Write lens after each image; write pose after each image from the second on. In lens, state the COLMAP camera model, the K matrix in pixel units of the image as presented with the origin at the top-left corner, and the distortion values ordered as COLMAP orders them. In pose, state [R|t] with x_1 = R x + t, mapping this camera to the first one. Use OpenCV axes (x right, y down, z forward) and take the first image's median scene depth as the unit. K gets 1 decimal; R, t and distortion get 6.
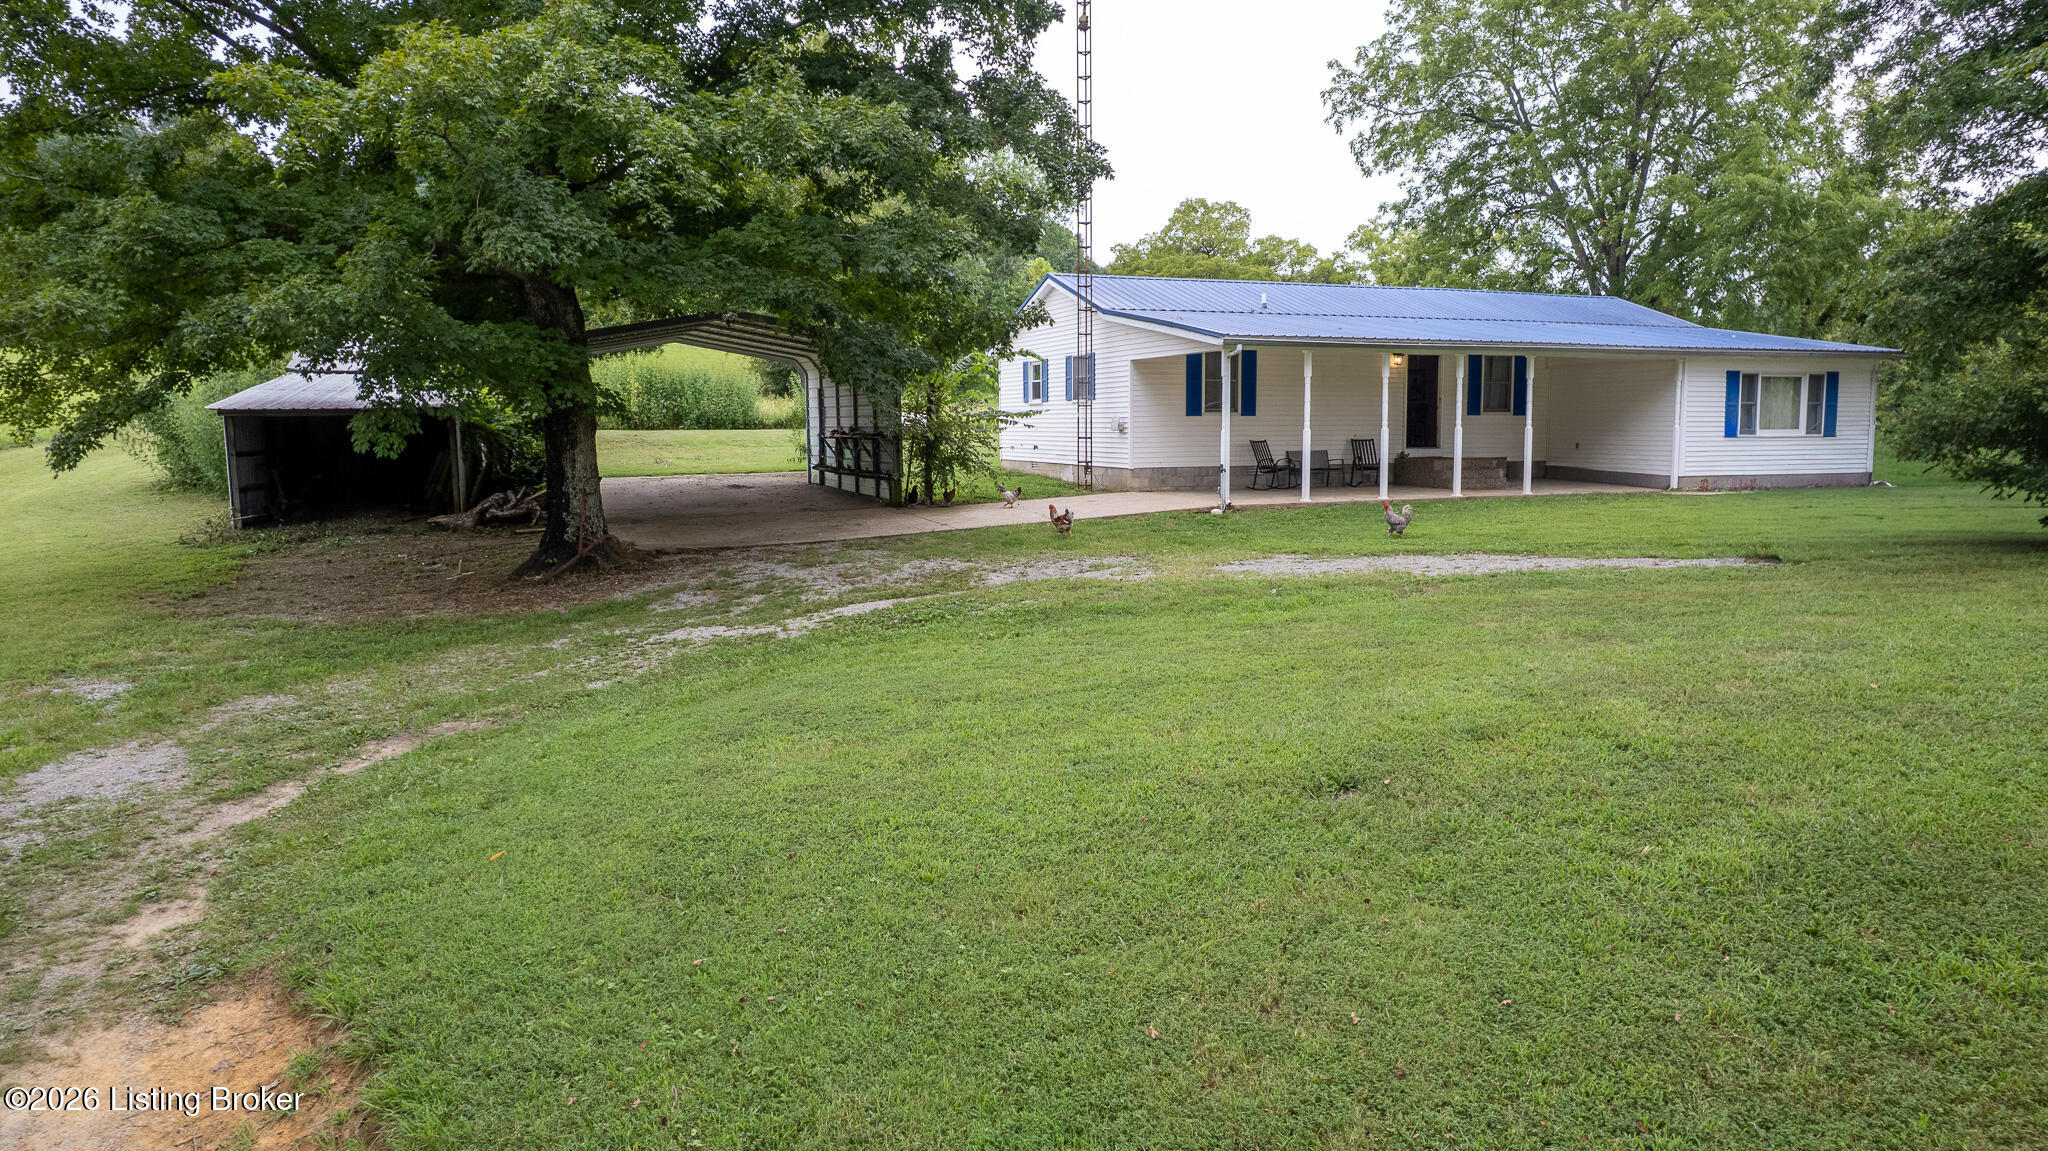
lens RADIAL K [[1310.6, 0, 1028.4], [0, 1310.6, 575.2], [0, 0, 1]] dist [-0.073294, 0.065550]
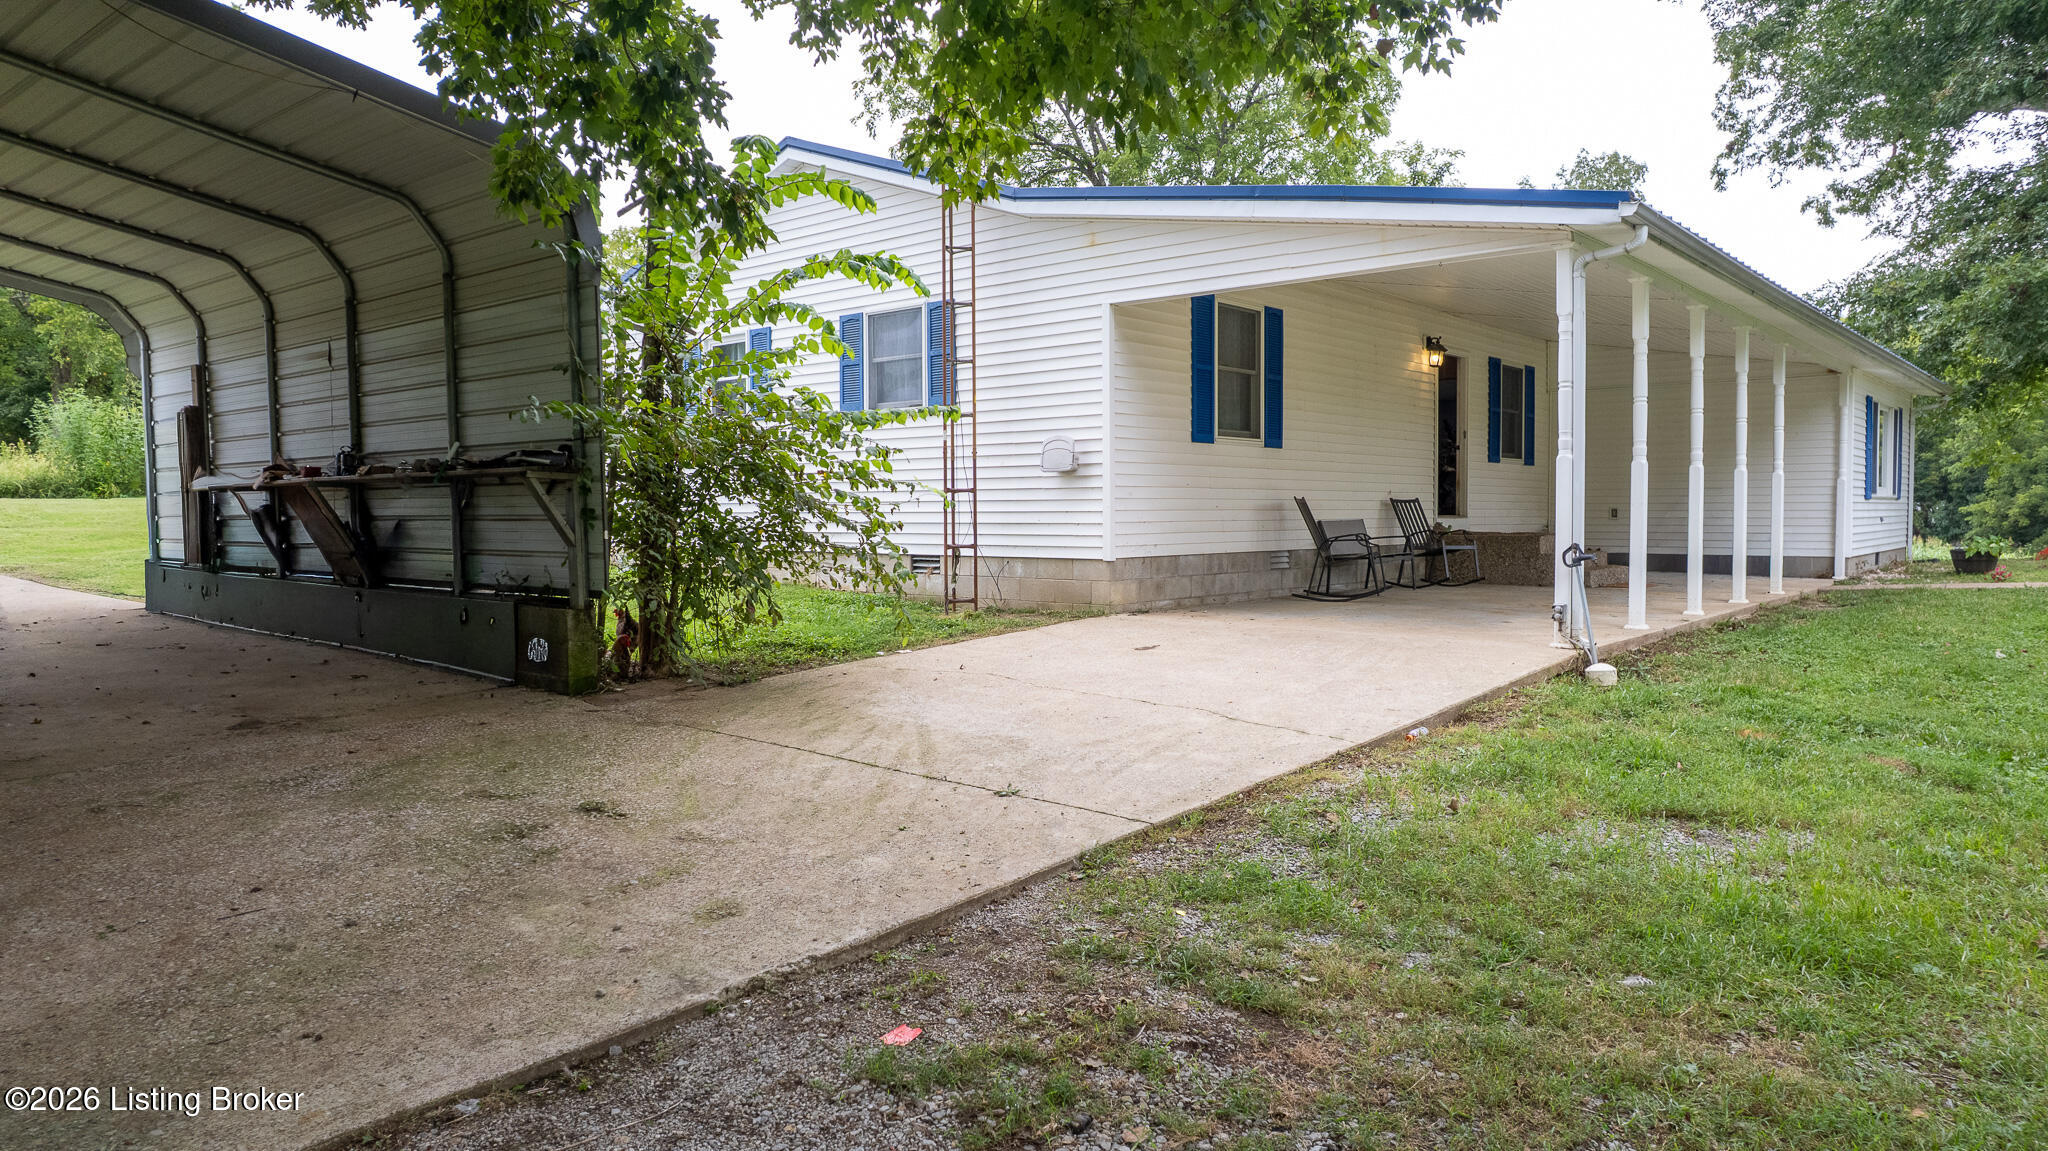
lens RADIAL K [[1310.6, 0, 1028.4], [0, 1310.6, 575.2], [0, 0, 1]] dist [-0.073294, 0.065550]
pose [[0.876840, -0.019980, 0.480367, -0.135828], [0.053493, 0.996987, -0.056175, -0.049424], [-0.477797, 0.074953, 0.875267, 0.586011]]
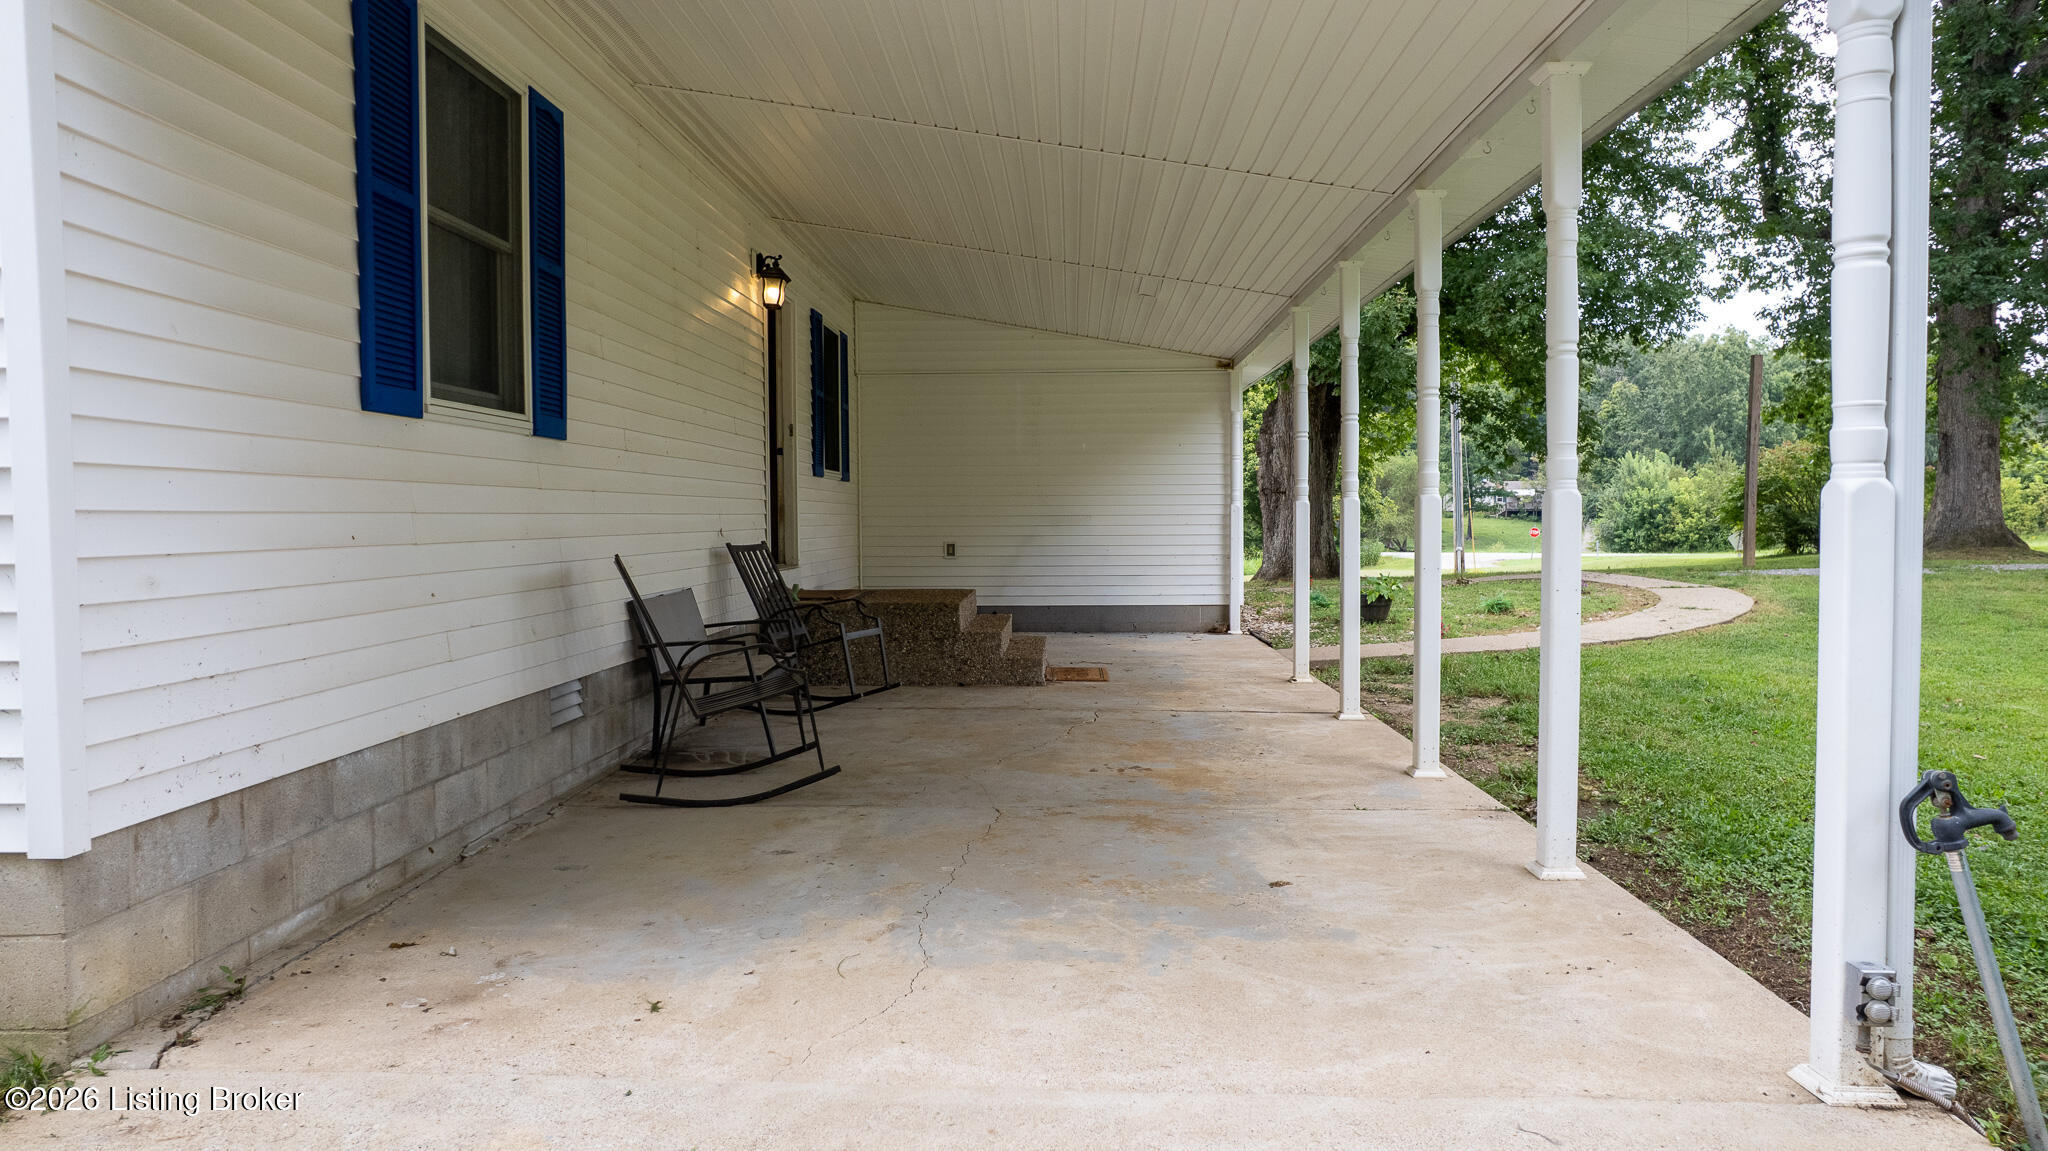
lens RADIAL K [[1310.6, 0, 1028.4], [0, 1310.6, 575.2], [0, 0, 1]] dist [-0.073294, 0.065550]
pose [[0.373073, -0.037580, 0.927040, 0.010268], [0.109660, 0.993962, -0.003839, -0.086745], [-0.921298, 0.103092, 0.374942, 0.808794]]
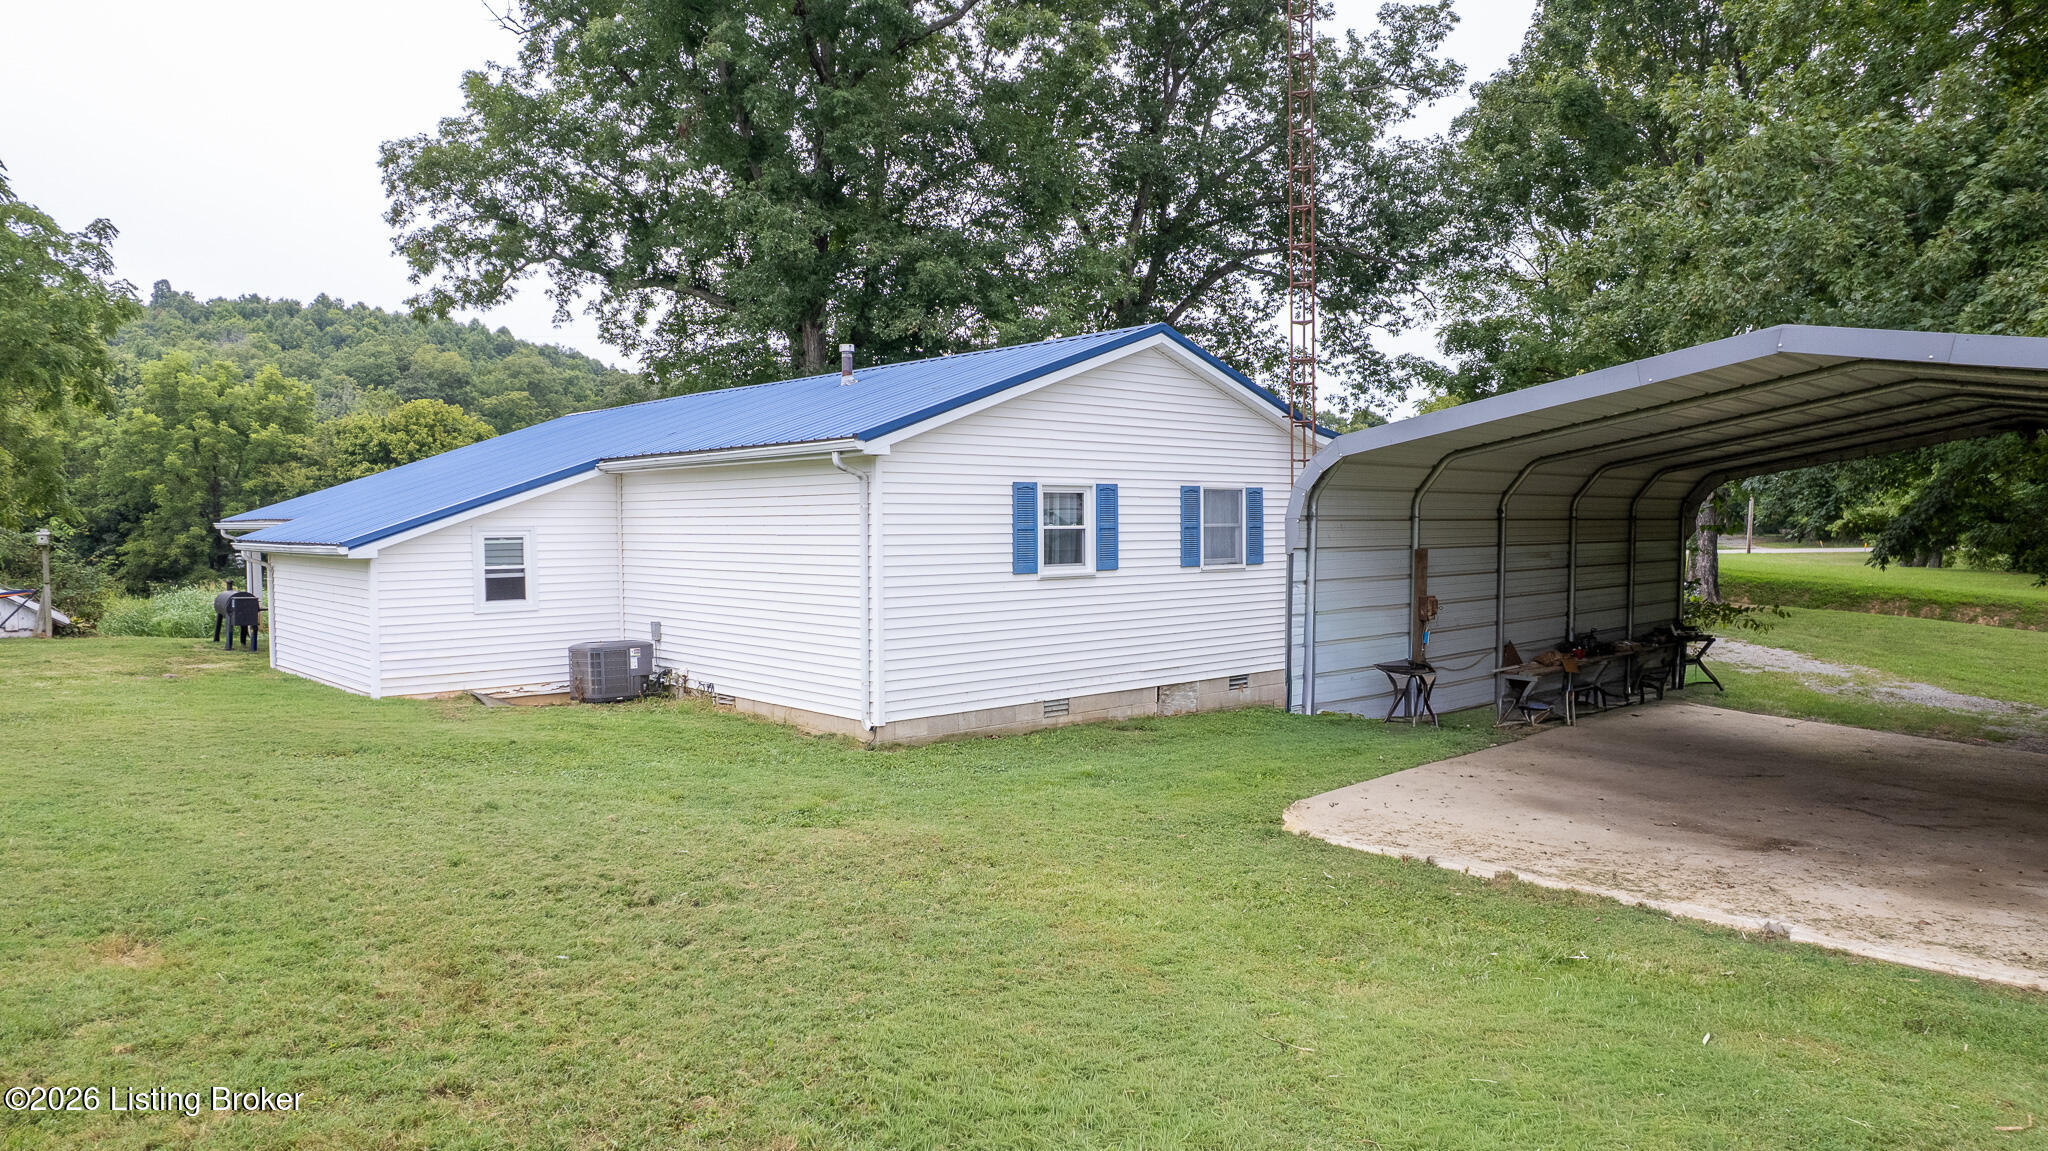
lens RADIAL K [[1310.6, 0, 1028.4], [0, 1310.6, 575.2], [0, 0, 1]] dist [-0.073294, 0.065550]
pose [[-0.387466, -0.030637, 0.921375, -0.450741], [0.113542, 0.990252, 0.080675, -0.184465], [-0.914865, 0.135874, -0.380210, 1.286087]]
